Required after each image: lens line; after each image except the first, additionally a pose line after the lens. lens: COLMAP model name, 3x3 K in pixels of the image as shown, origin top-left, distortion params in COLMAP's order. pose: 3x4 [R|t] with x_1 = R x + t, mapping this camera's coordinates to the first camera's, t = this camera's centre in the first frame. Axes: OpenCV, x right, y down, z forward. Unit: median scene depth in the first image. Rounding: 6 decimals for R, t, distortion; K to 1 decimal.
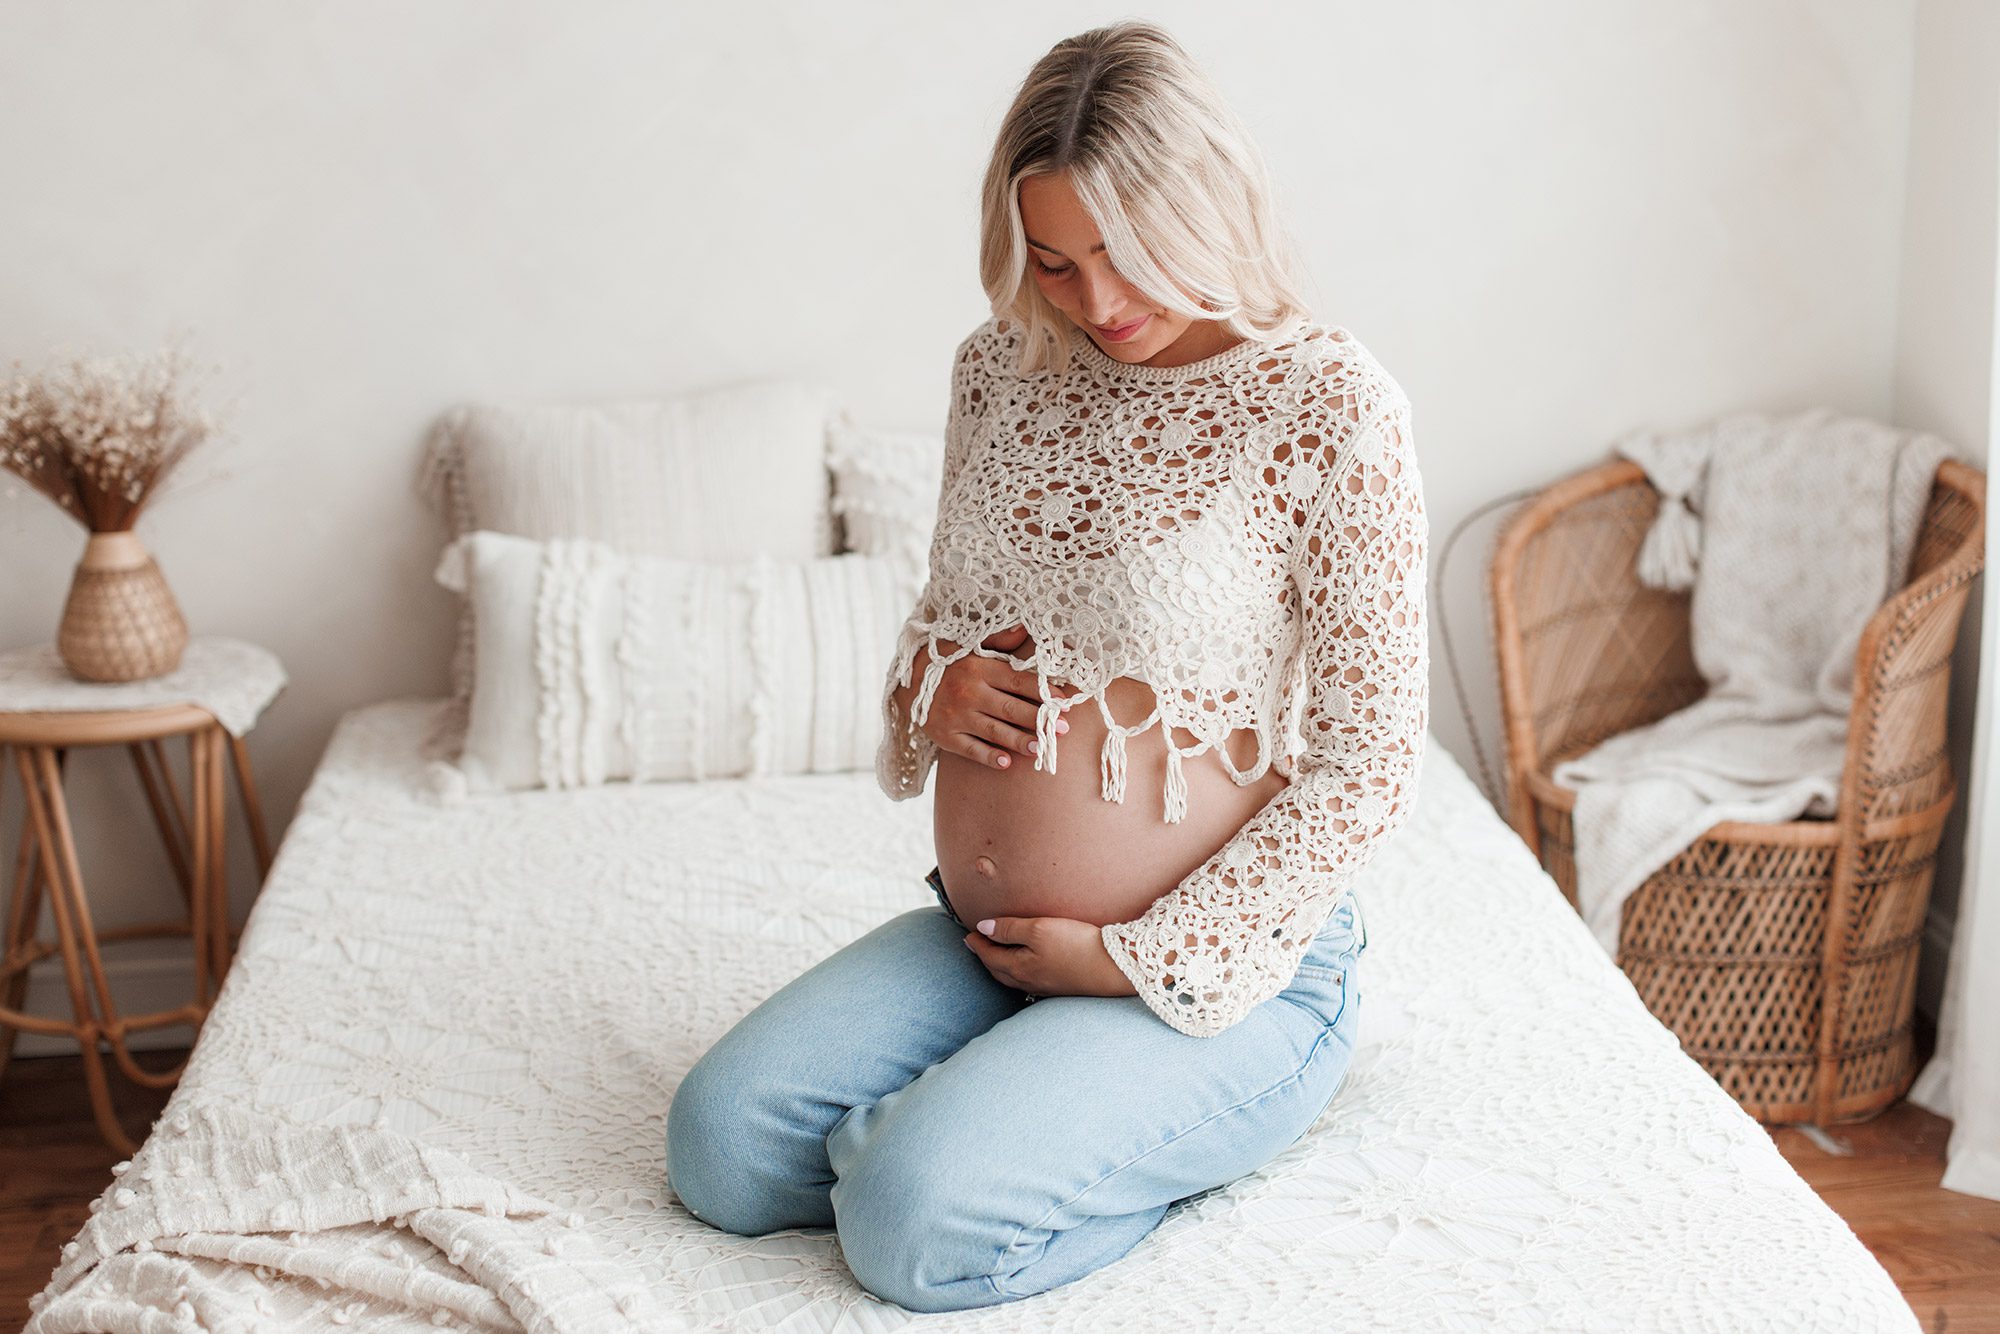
lens RADIAL K [[2865.8, 0, 1039.7], [0, 2865.8, 666.7], [0, 0, 1]] dist [-0.035813, 0.222660]
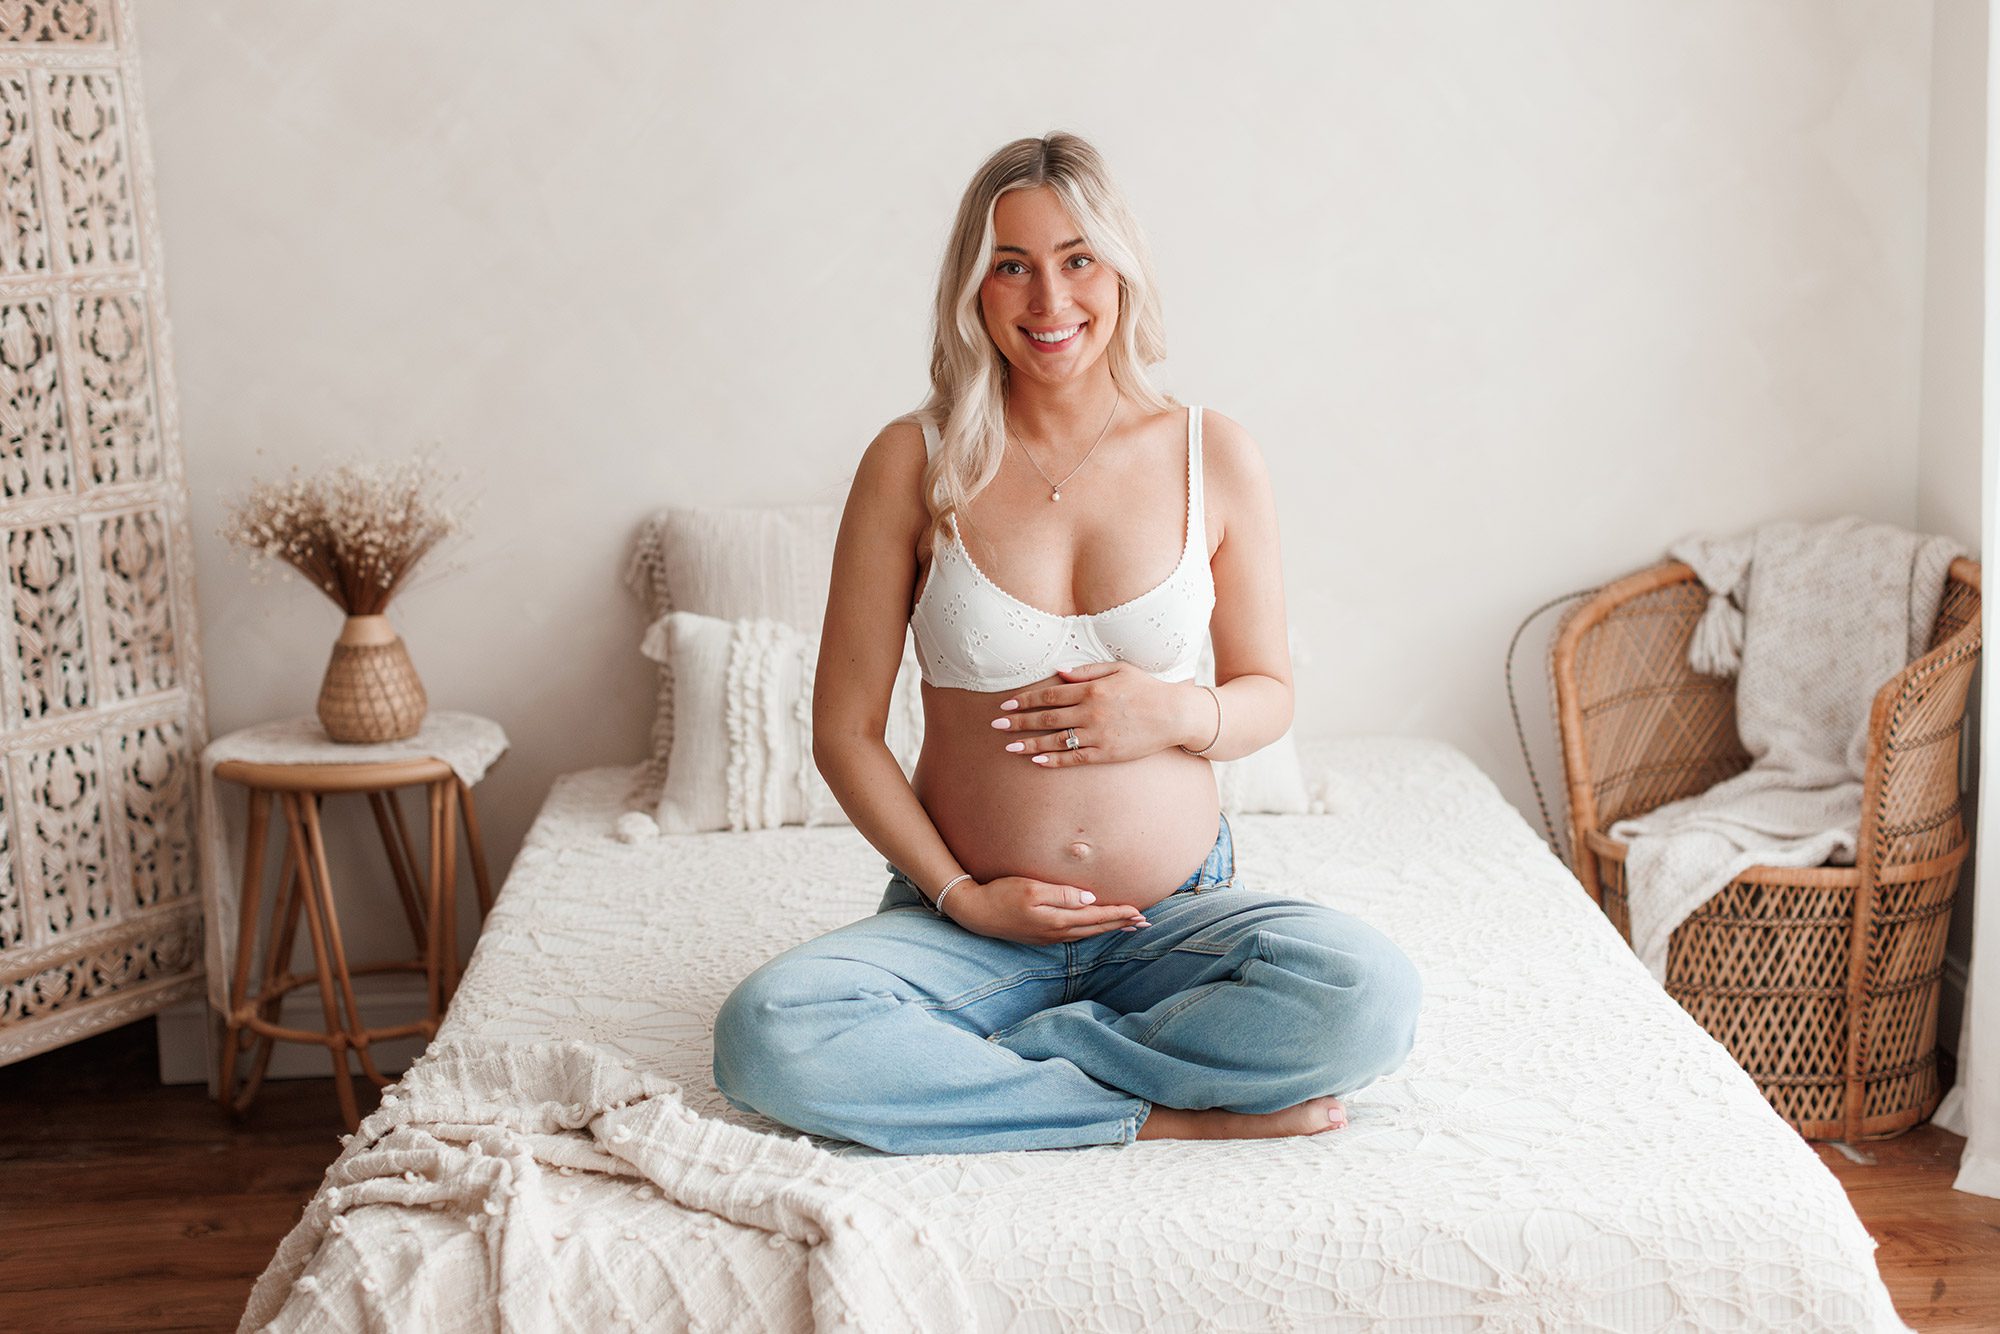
lens RADIAL K [[2856.0, 0, 1051.7], [0, 2856.0, 665.8], [0, 0, 1]] dist [-0.000326, 0.072404]
pose [[0.998828, 0.002475, -0.048338, 0.012982], [-0.005857, 0.997534, -0.069936, 0.054551], [0.048045, 0.070137, 0.996380, -0.152042]]
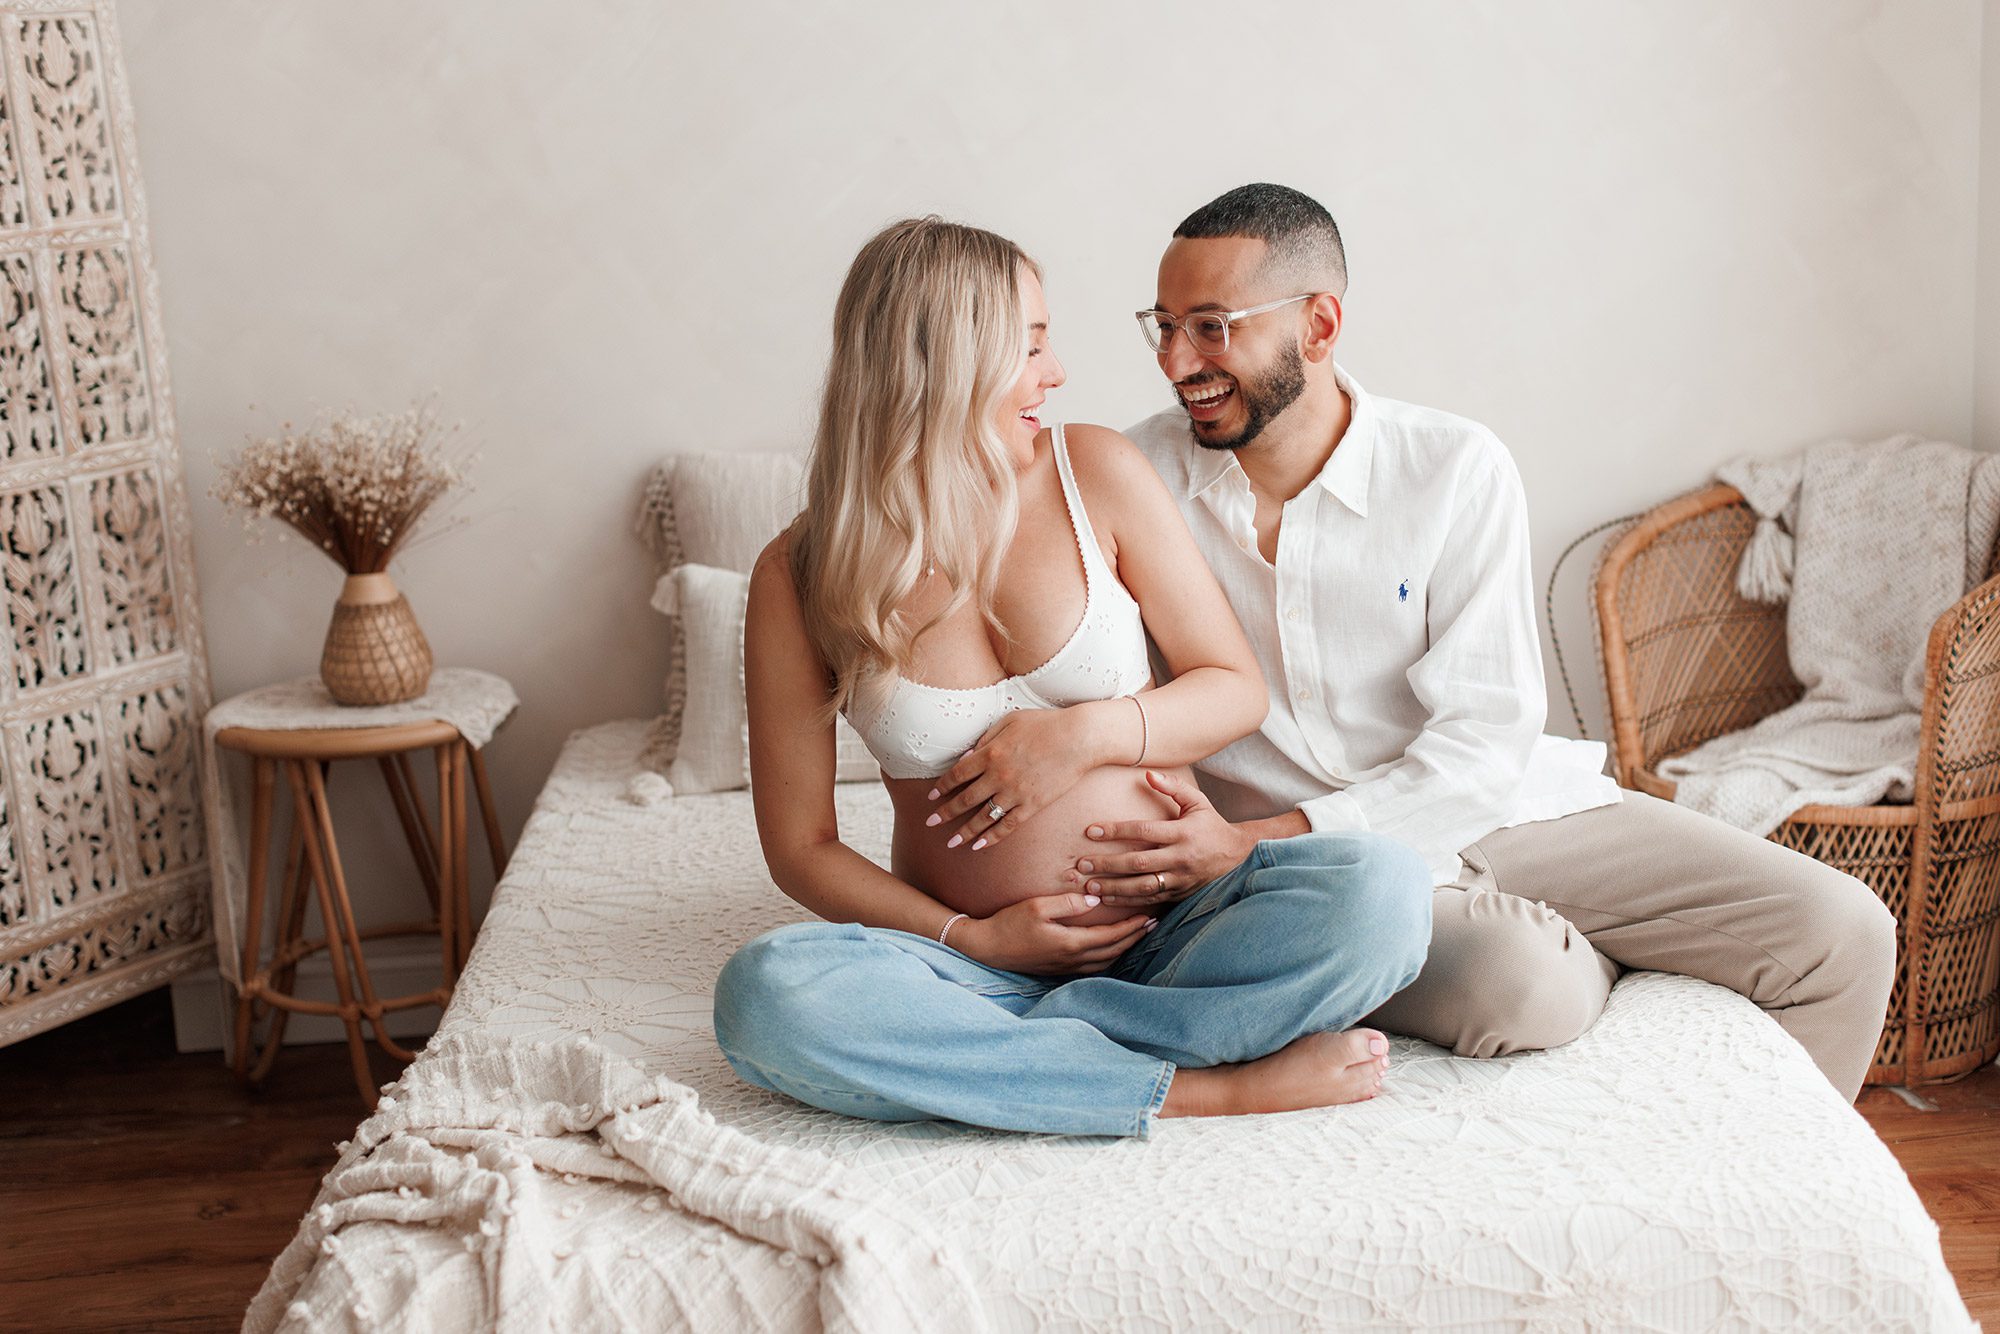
lens RADIAL K [[2856.0, 0, 1051.7], [0, 2856.0, 665.8], [0, 0, 1]] dist [-0.000326, 0.072404]
pose [[0.997748, -0.016912, -0.064900, 0.020198], [0.014988, 0.999437, -0.030011, 0.028363], [0.065371, 0.028970, 0.997440, -0.113557]]
